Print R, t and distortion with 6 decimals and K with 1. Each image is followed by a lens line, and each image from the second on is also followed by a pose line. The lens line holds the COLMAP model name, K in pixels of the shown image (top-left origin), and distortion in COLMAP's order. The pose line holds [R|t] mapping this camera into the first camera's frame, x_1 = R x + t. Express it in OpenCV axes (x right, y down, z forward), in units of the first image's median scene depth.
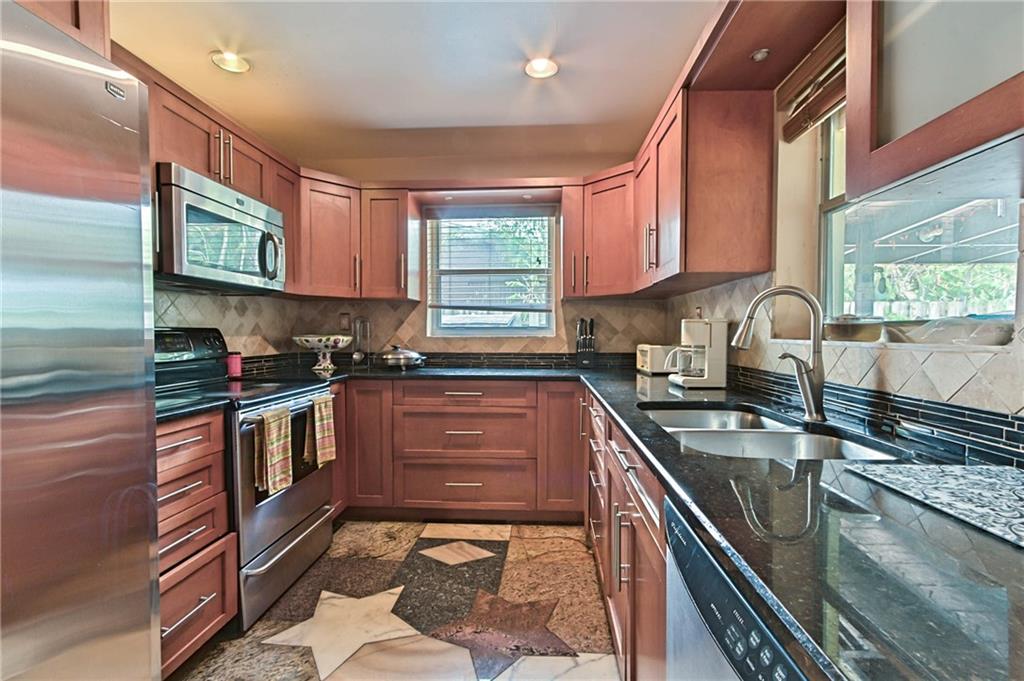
lens RADIAL K [[475.8, 0, 513.0], [0, 475.8, 341.8], [0, 0, 1]] dist [-0.000053, -0.000119]
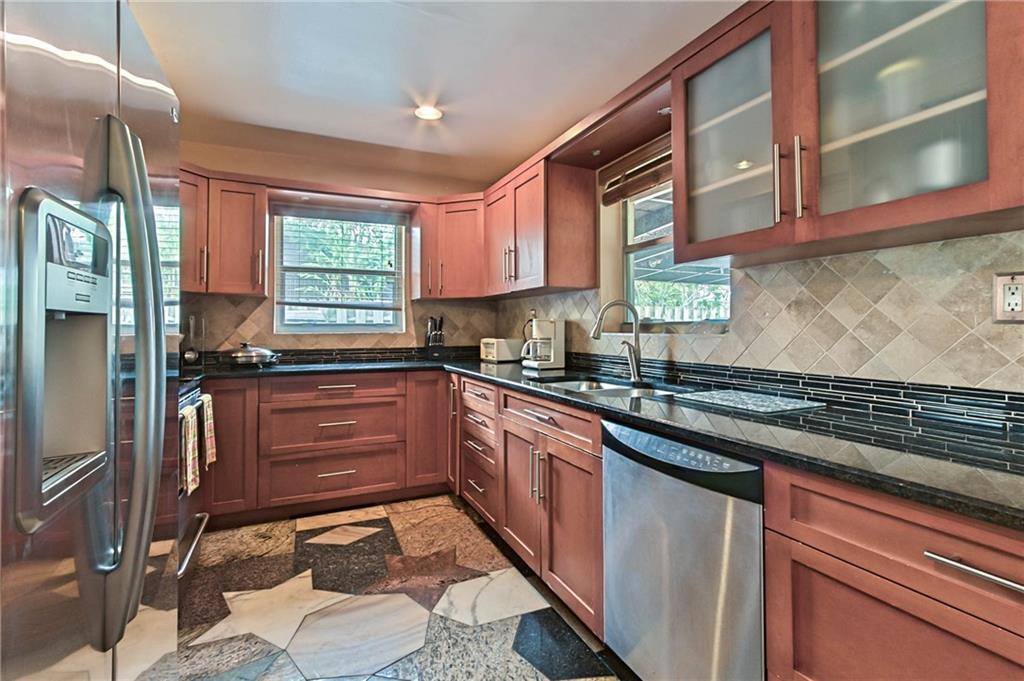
lens RADIAL K [[475.8, 0, 528.3], [0, 475.8, 318.6], [0, 0, 1]] dist [-0.000053, -0.000119]
pose [[0.872571, 0.009353, 0.488397, -0.284100], [0.011806, 0.999121, -0.040226, 0.005177], [-0.488344, 0.040866, 0.871694, -0.154904]]
